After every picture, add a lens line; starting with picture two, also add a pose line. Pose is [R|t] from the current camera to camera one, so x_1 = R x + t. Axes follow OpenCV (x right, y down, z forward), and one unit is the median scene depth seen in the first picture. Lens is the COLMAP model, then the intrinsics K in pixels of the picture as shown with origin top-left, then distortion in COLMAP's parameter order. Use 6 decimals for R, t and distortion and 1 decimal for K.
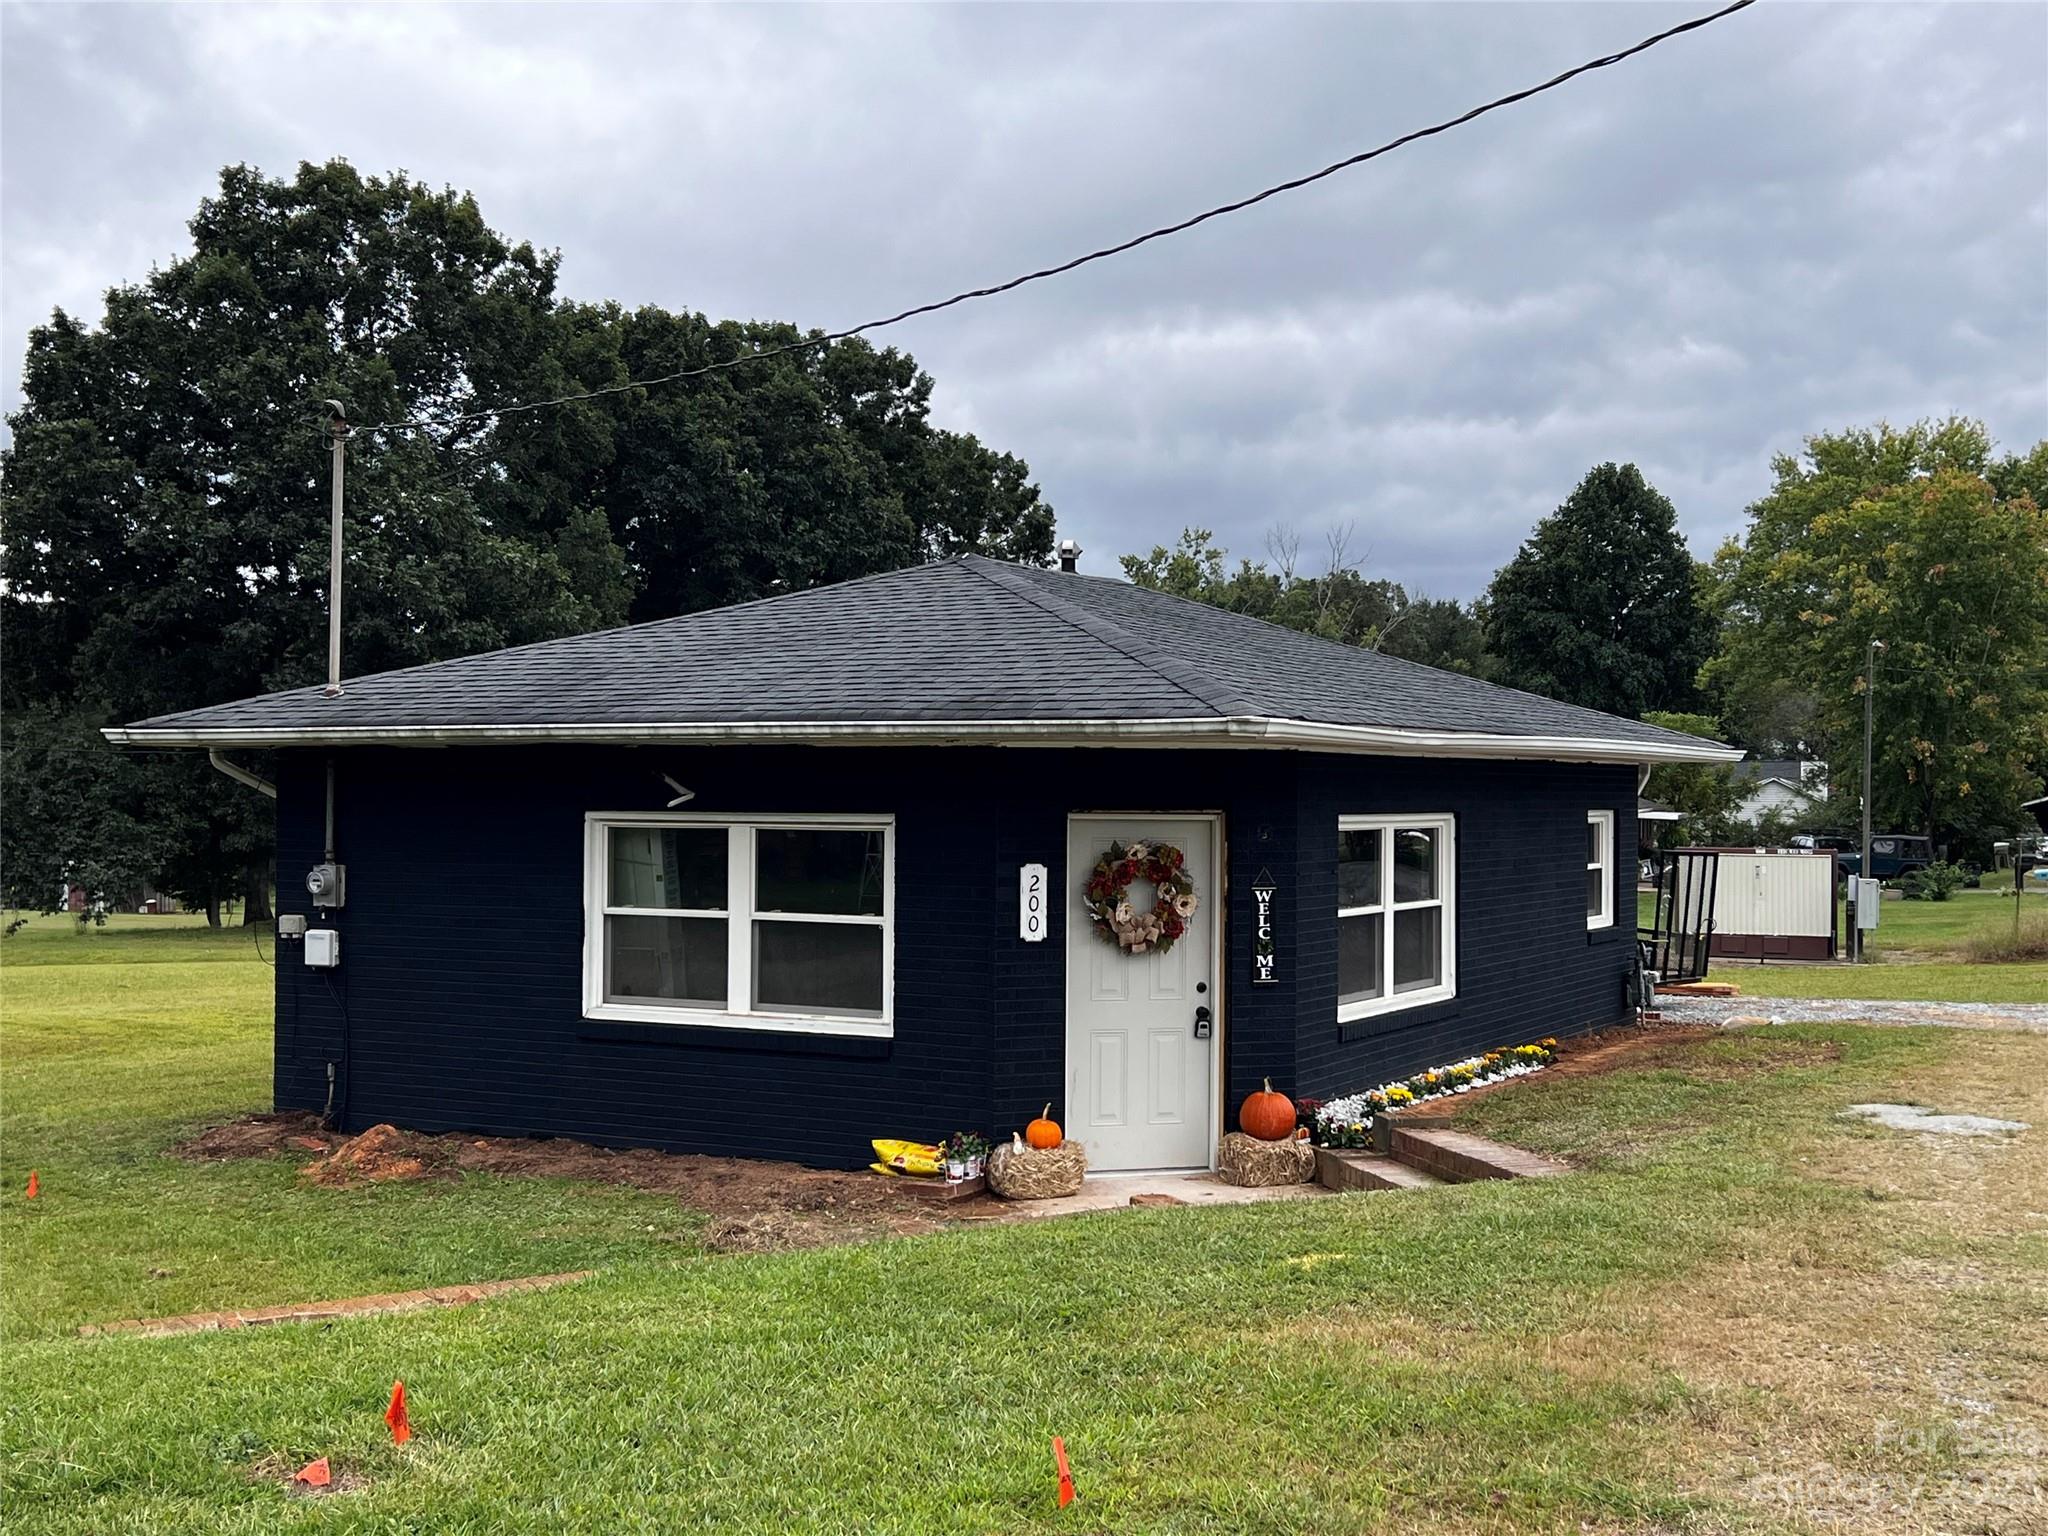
lens RADIAL K [[2342.7, 0, 1024.0], [0, 2342.7, 768.0], [0, 0, 1]] dist [-0.000371, -0.000269]
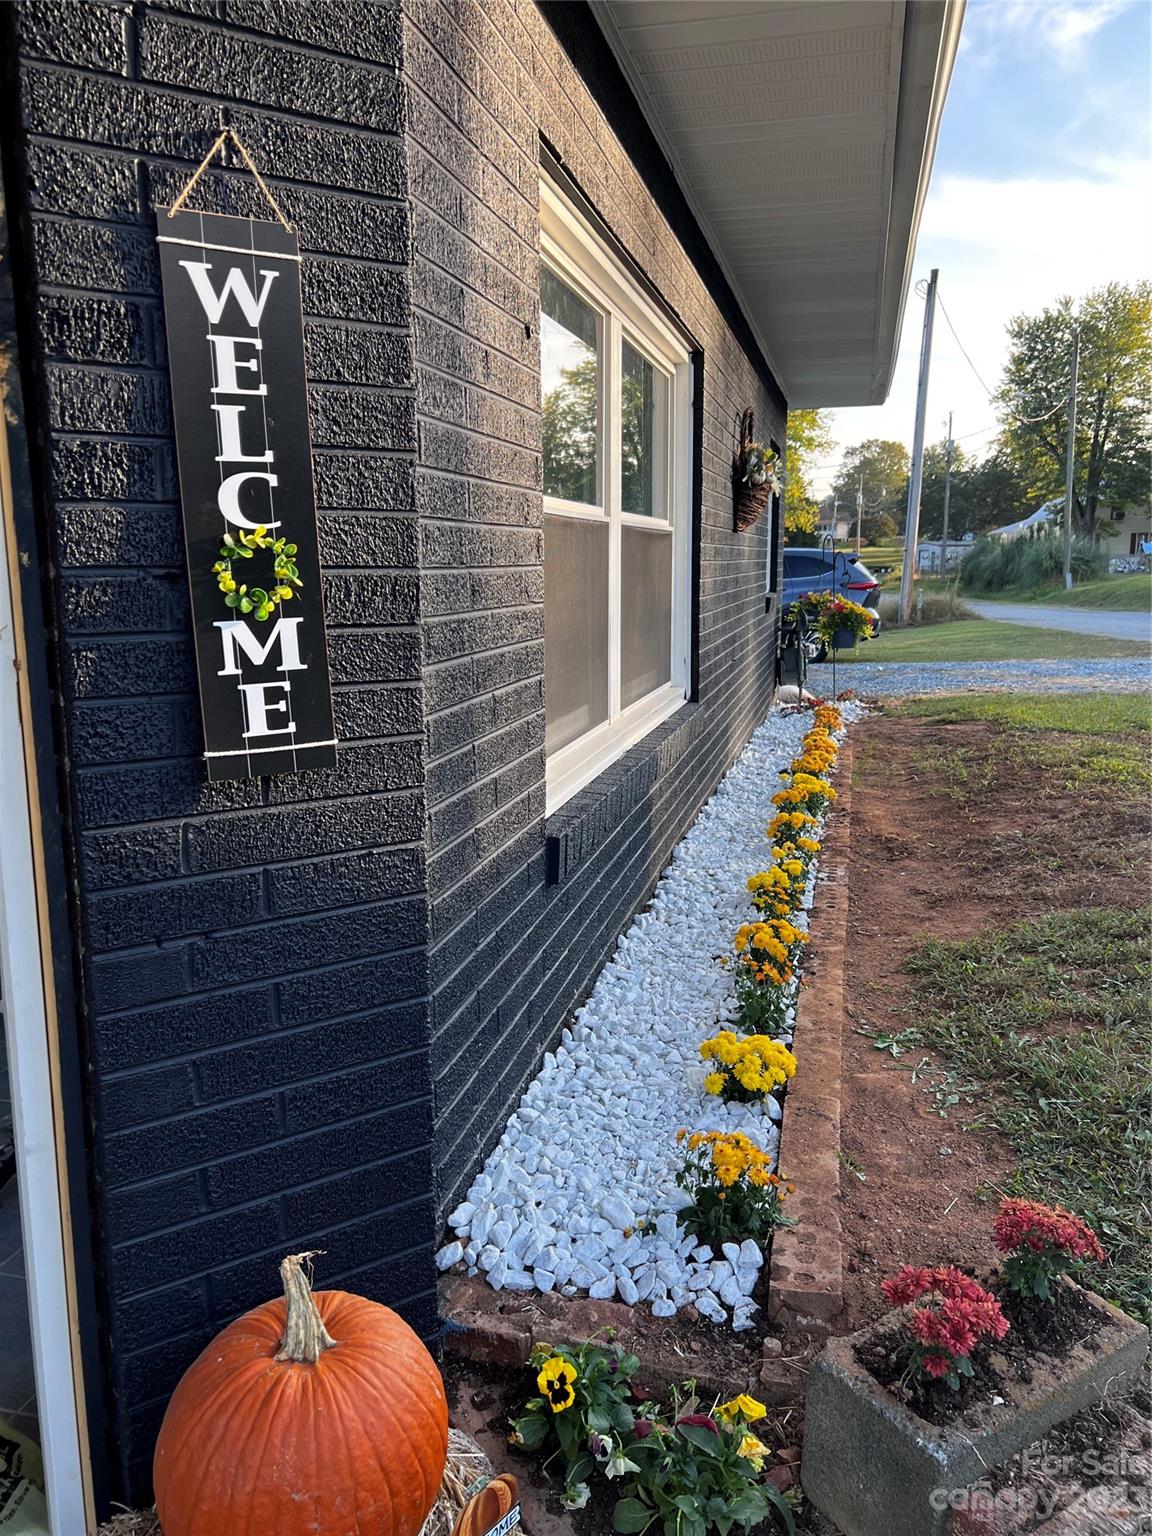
lens RADIAL K [[1171.9, 0, 576.0], [0, 1171.9, 768.0], [0, 0, 1]] dist [-0.000756, -0.000226]
pose [[0.963121, -0.054909, 0.263407, 0.101805], [0.005291, 0.982632, 0.185490, 0.074142], [-0.269017, -0.177256, 0.946684, 0.896563]]
